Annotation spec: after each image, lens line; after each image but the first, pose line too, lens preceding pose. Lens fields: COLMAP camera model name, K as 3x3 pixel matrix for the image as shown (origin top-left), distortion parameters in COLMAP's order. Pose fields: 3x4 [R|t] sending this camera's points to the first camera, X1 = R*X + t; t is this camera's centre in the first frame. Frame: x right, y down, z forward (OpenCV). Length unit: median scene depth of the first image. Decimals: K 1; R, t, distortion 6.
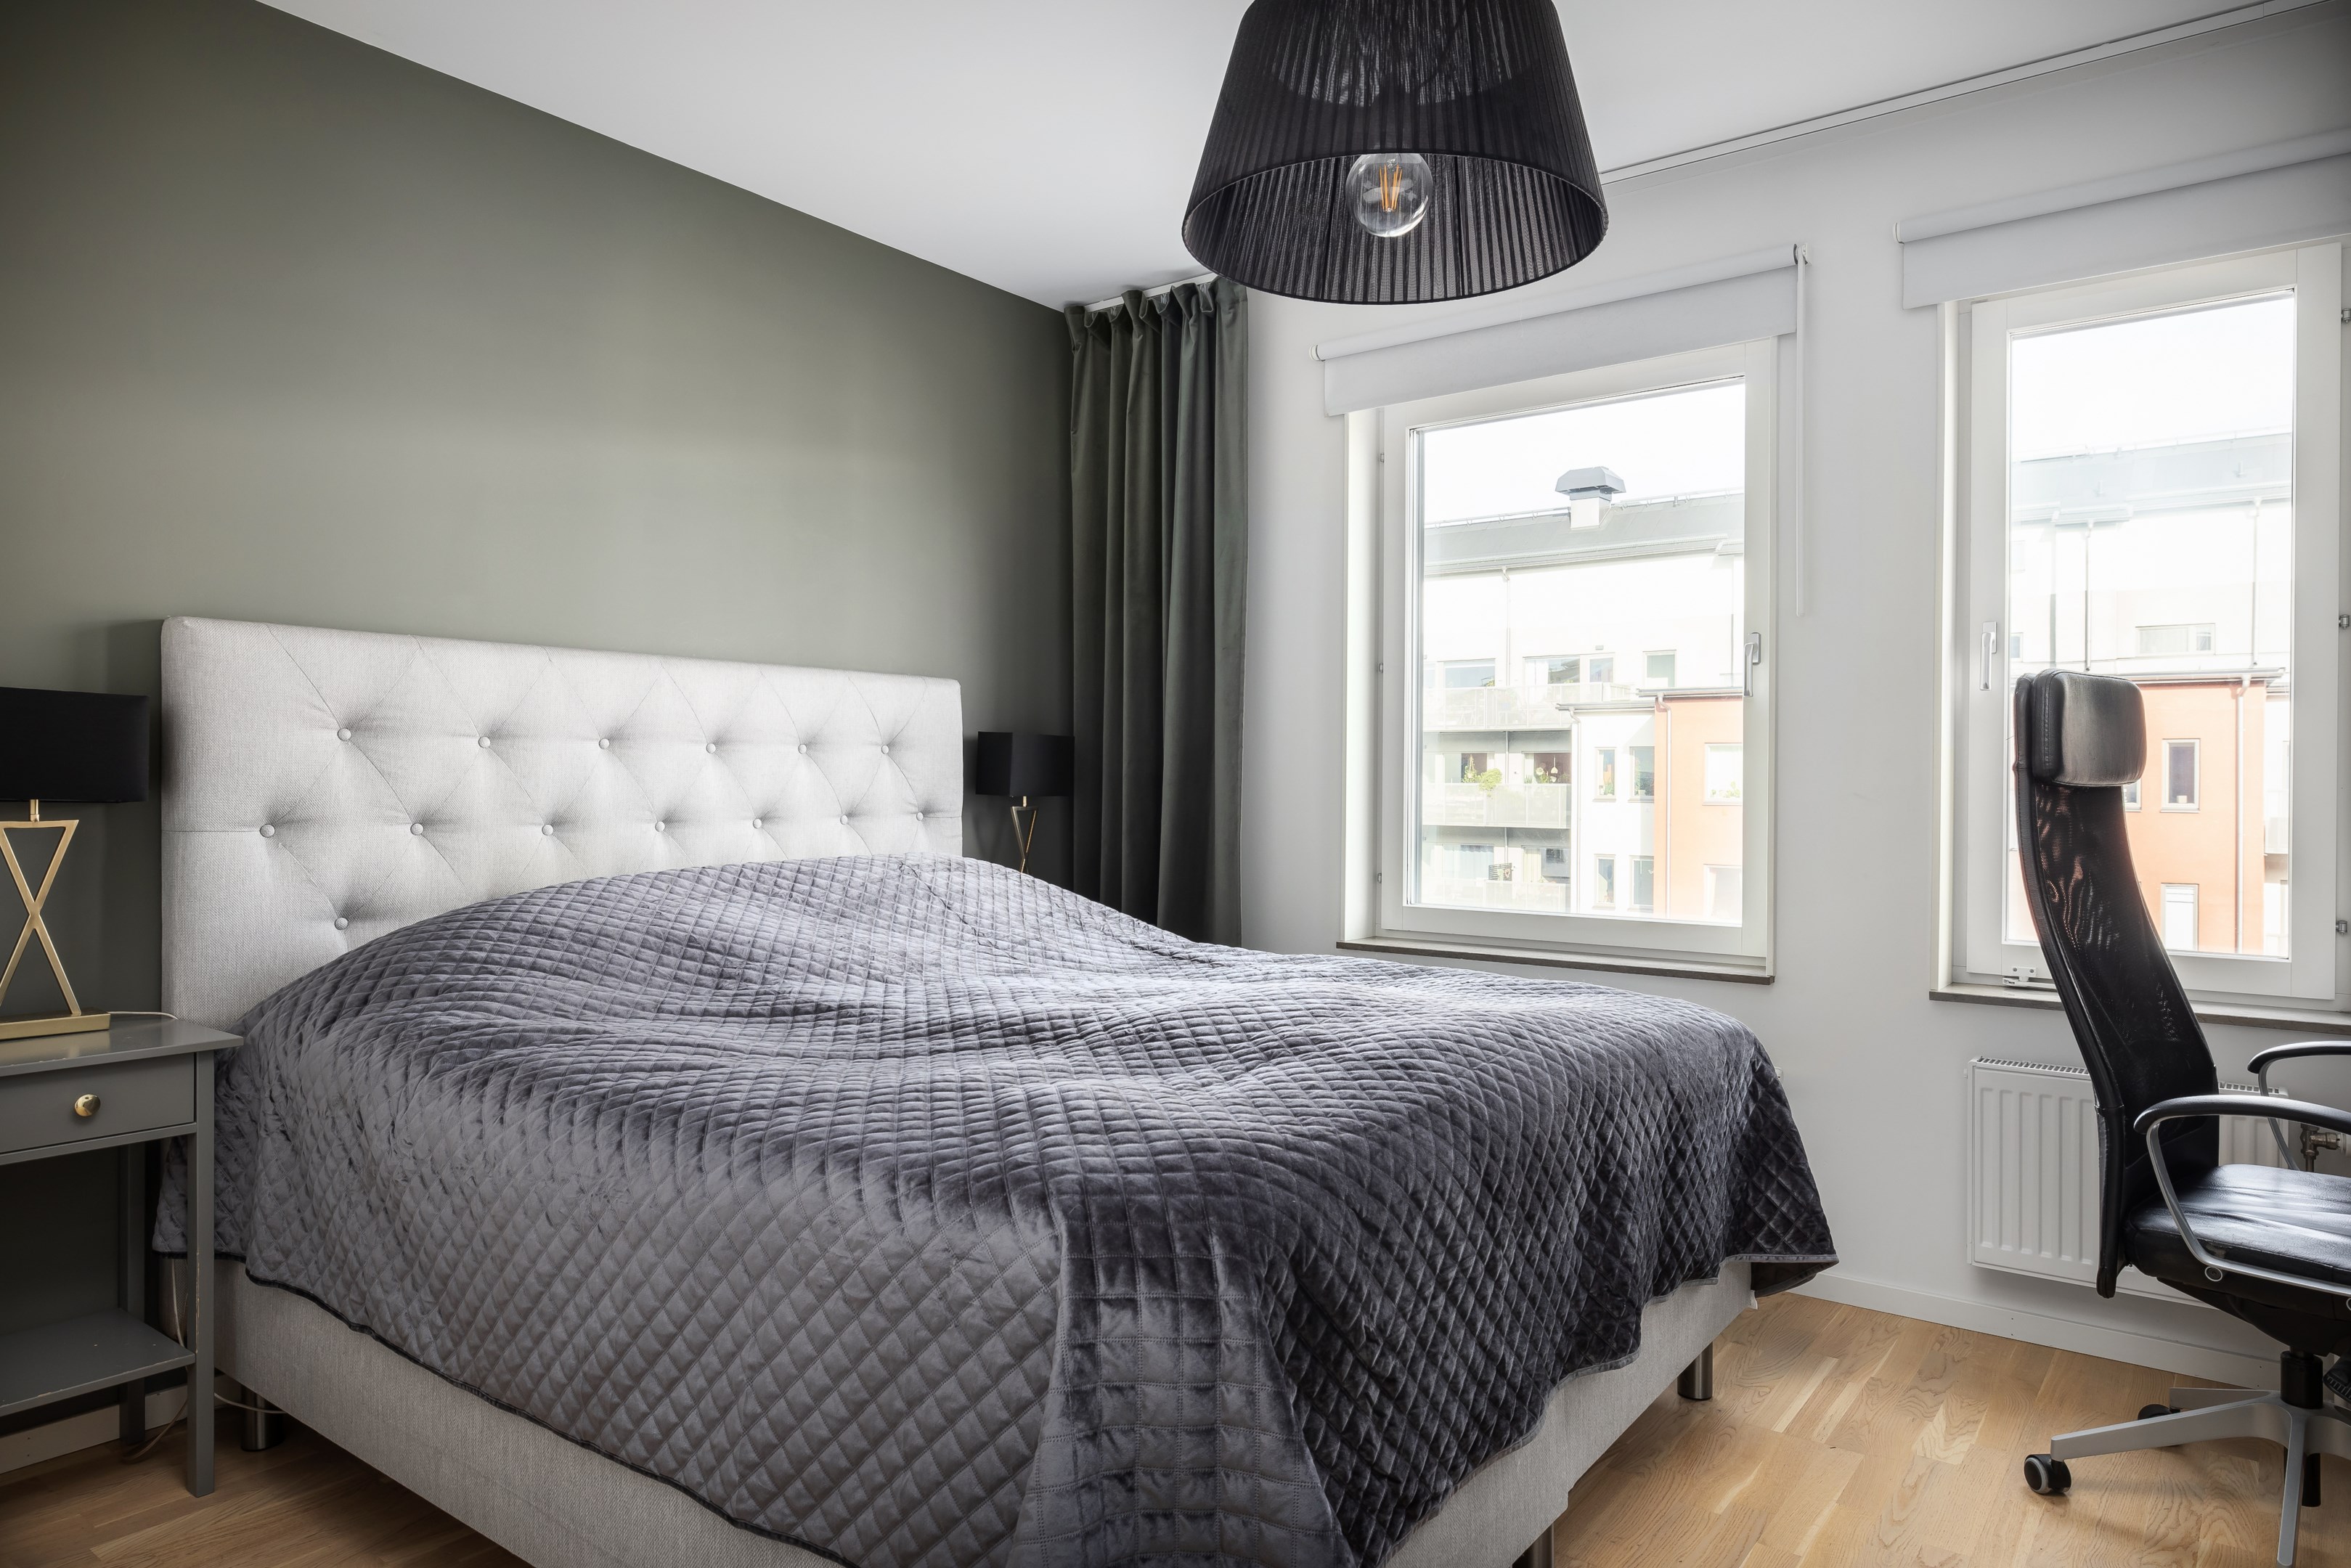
lens RADIAL K [[1443.7, 0, 1175.5], [0, 1443.7, 784.0], [0, 0, 1]] dist [-0.003928, -0.000433]
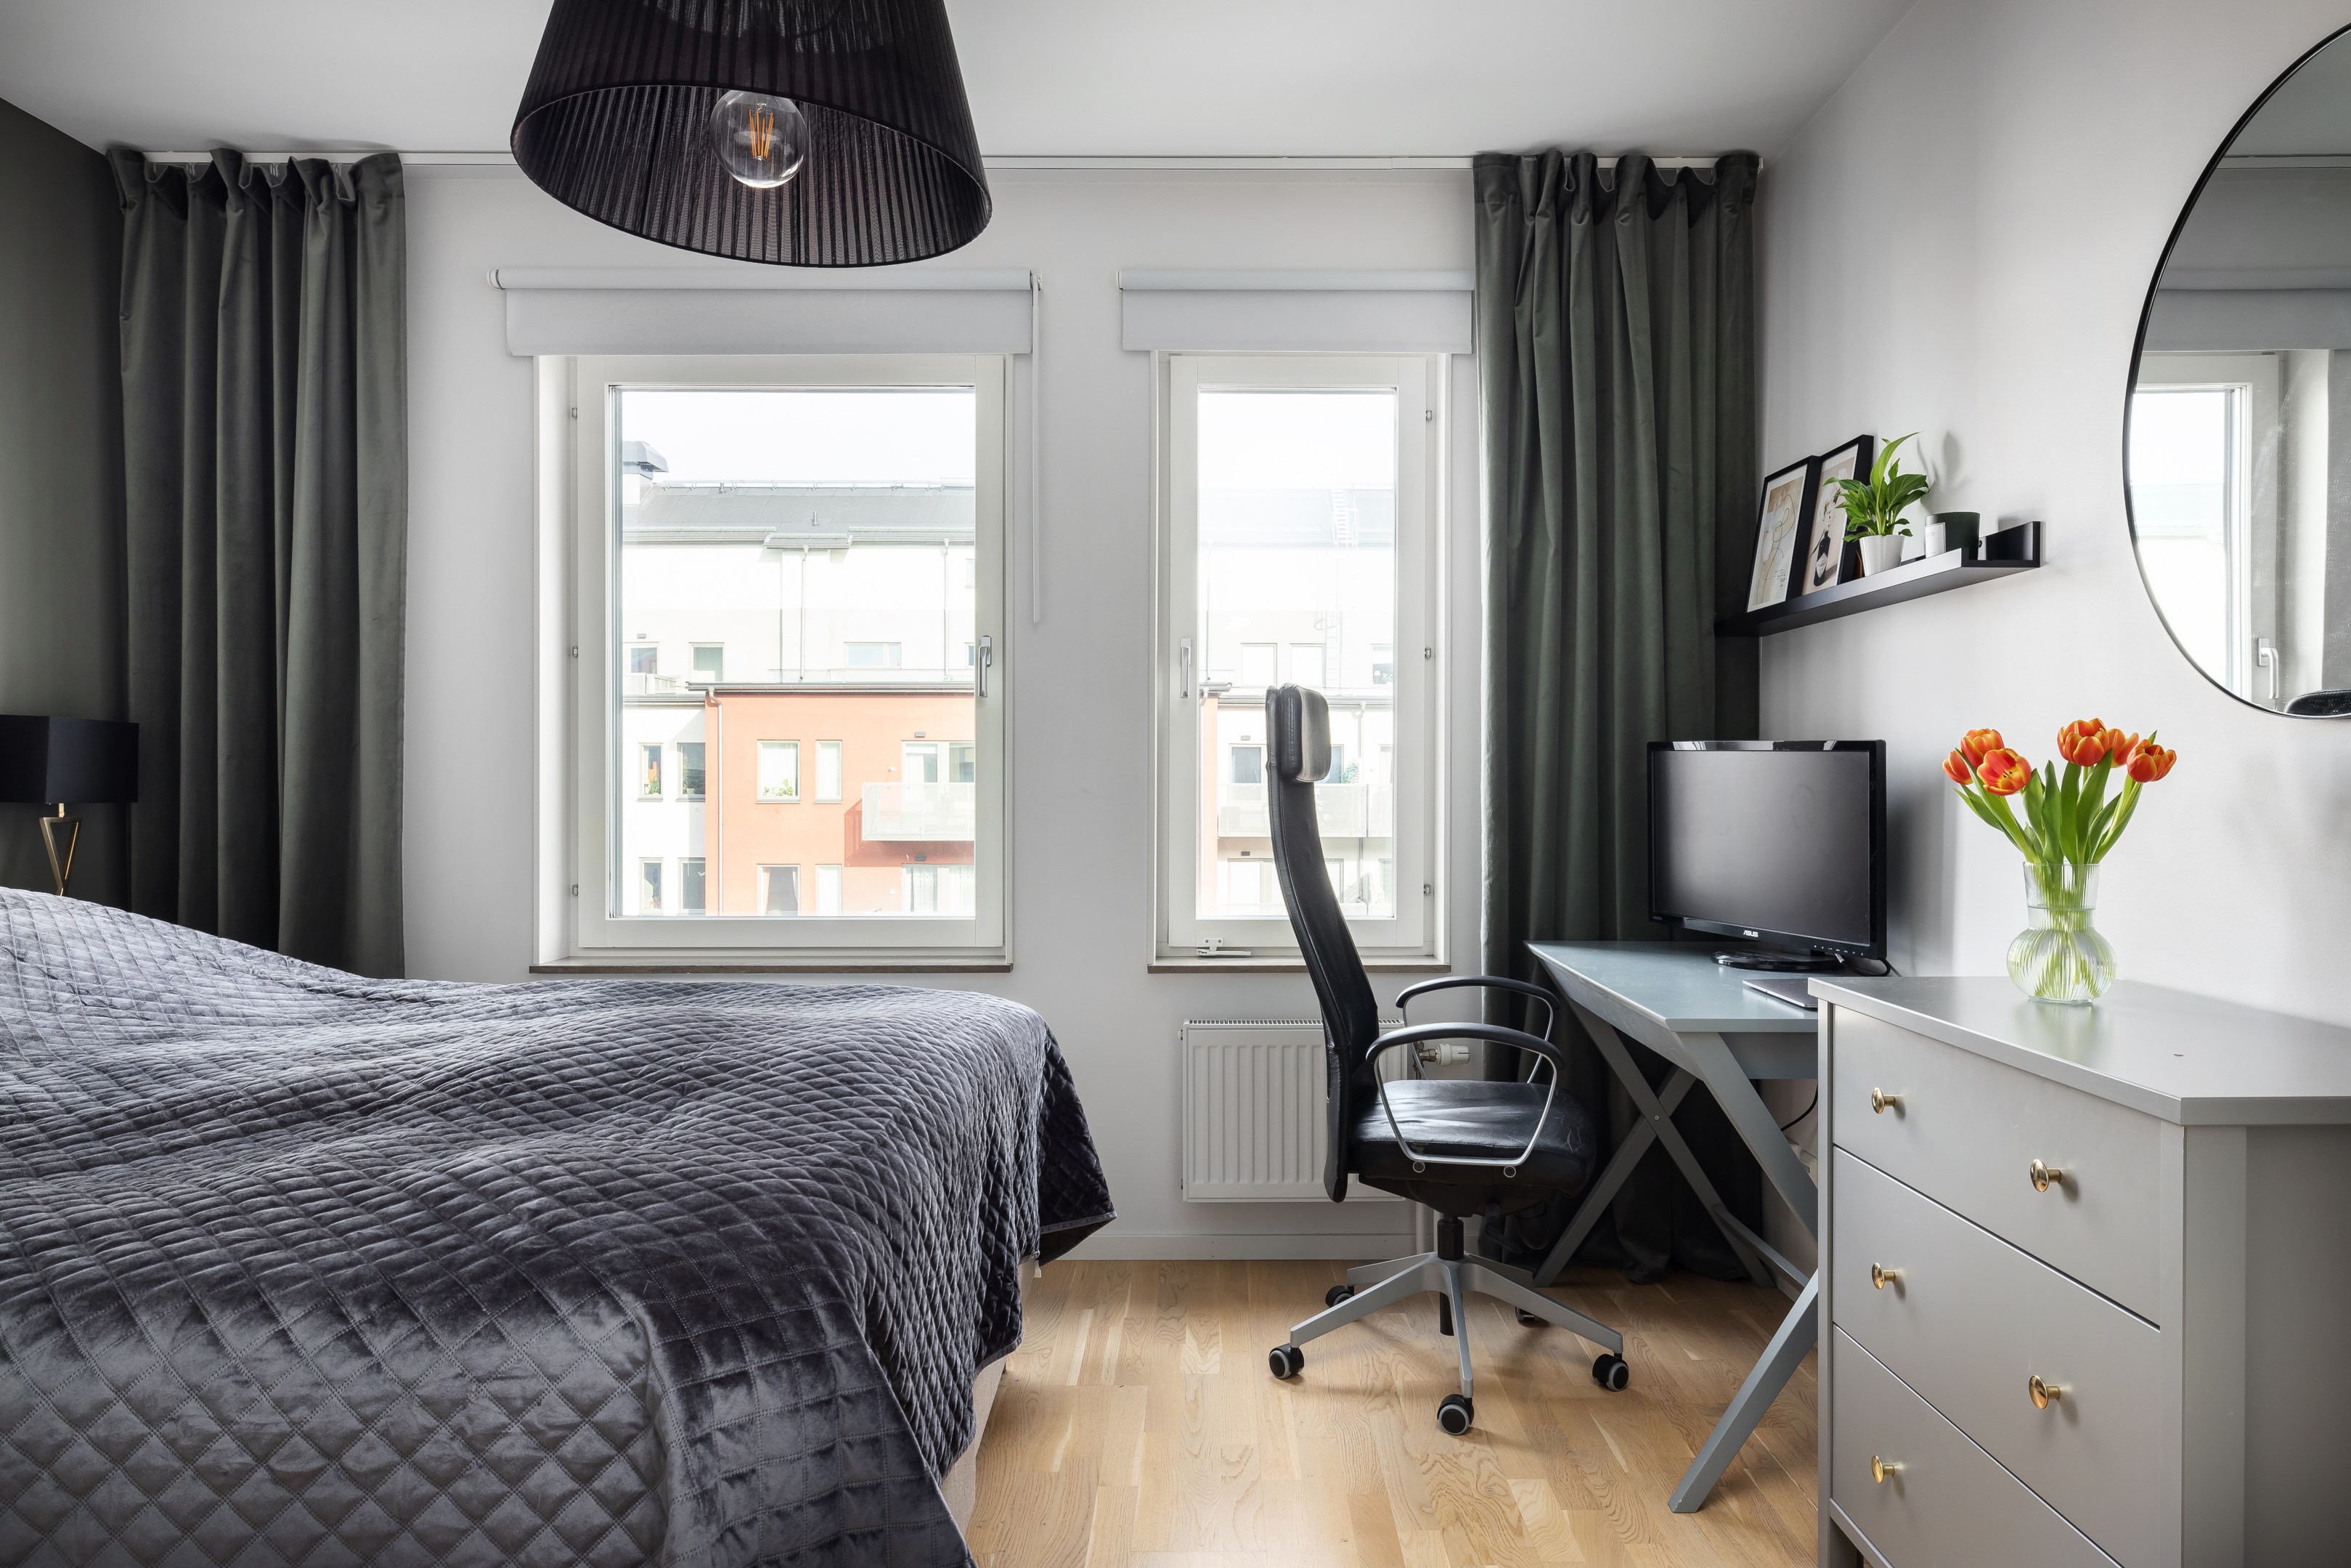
lens RADIAL K [[1517.7, 0, 1181.1], [0, 1517.7, 803.3], [0, 0, 1]] dist [0.005107, -0.000426]
pose [[0.793078, -0.013625, 0.608968, -0.195652], [0.005019, 0.999862, 0.015834, -0.001283], [-0.609100, -0.009501, 0.793037, 0.055930]]
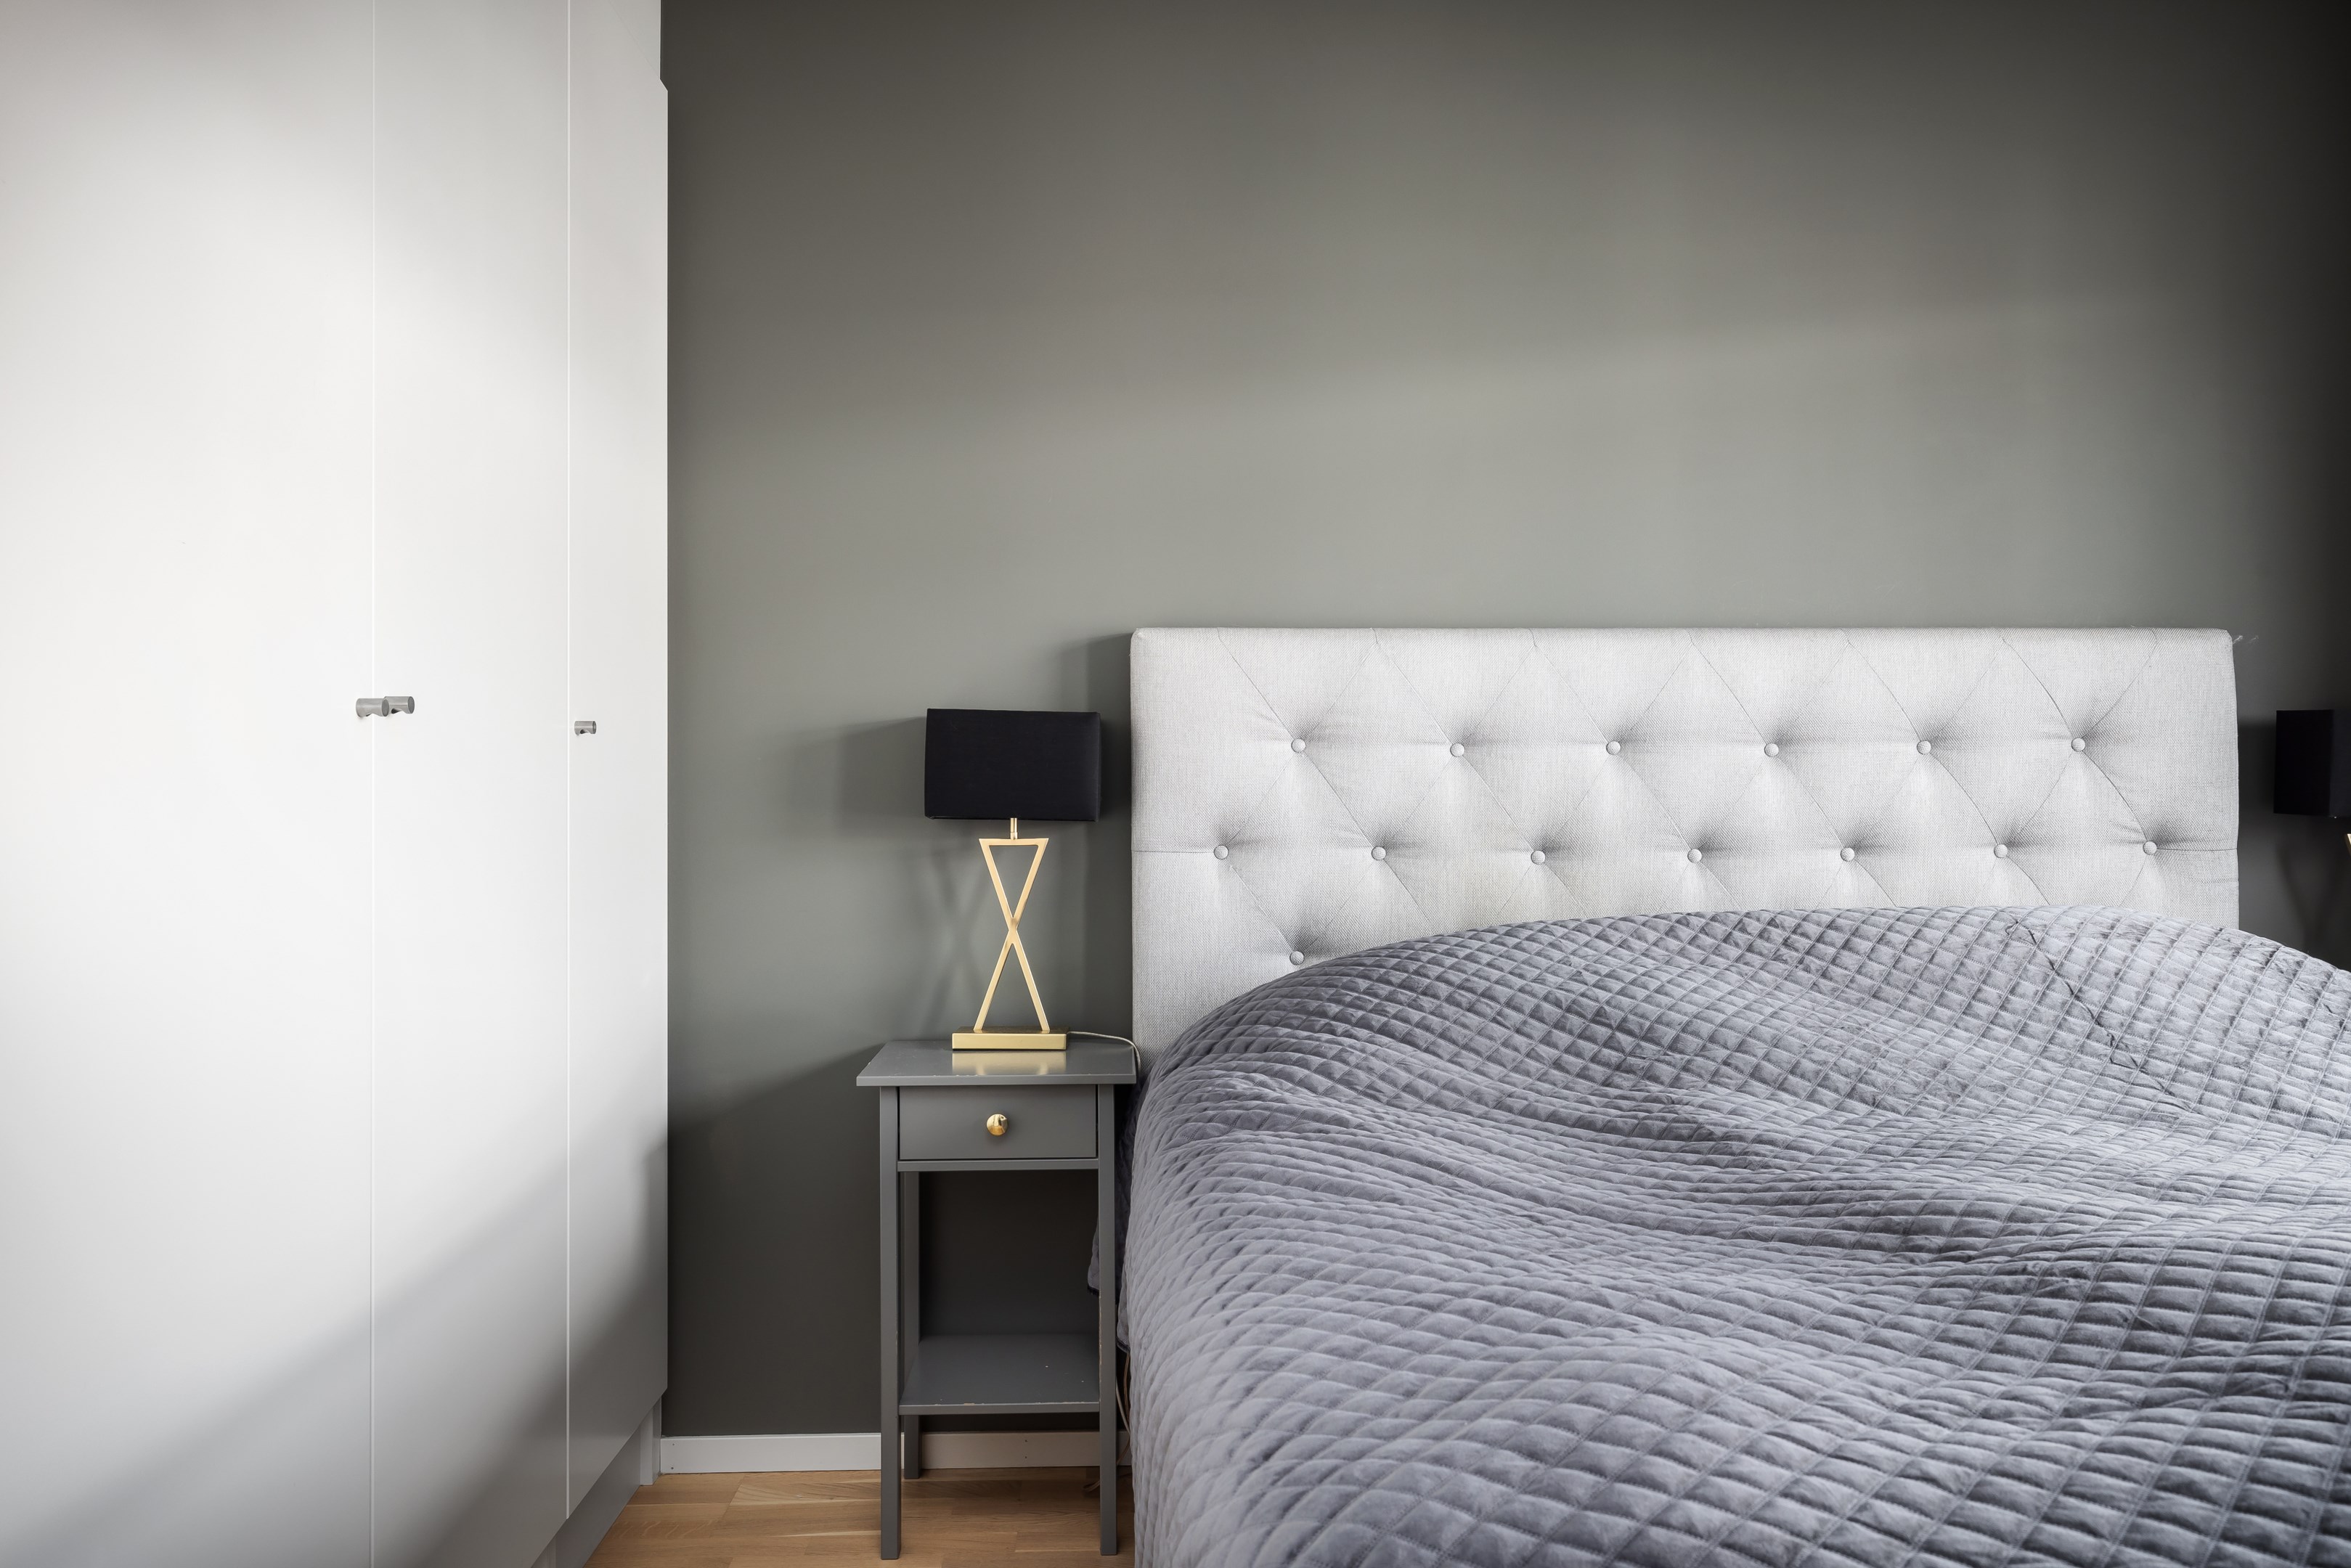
lens RADIAL K [[1717.5, 0, 1239.3], [0, 1717.5, 778.6], [0, 0, 1]] dist [0.004870, 0.000344]
pose [[0.634464, -0.009951, -0.772889, 0.229317], [0.005662, 0.999950, -0.008226, -0.005551], [0.772932, 0.000843, 0.634488, 0.306768]]
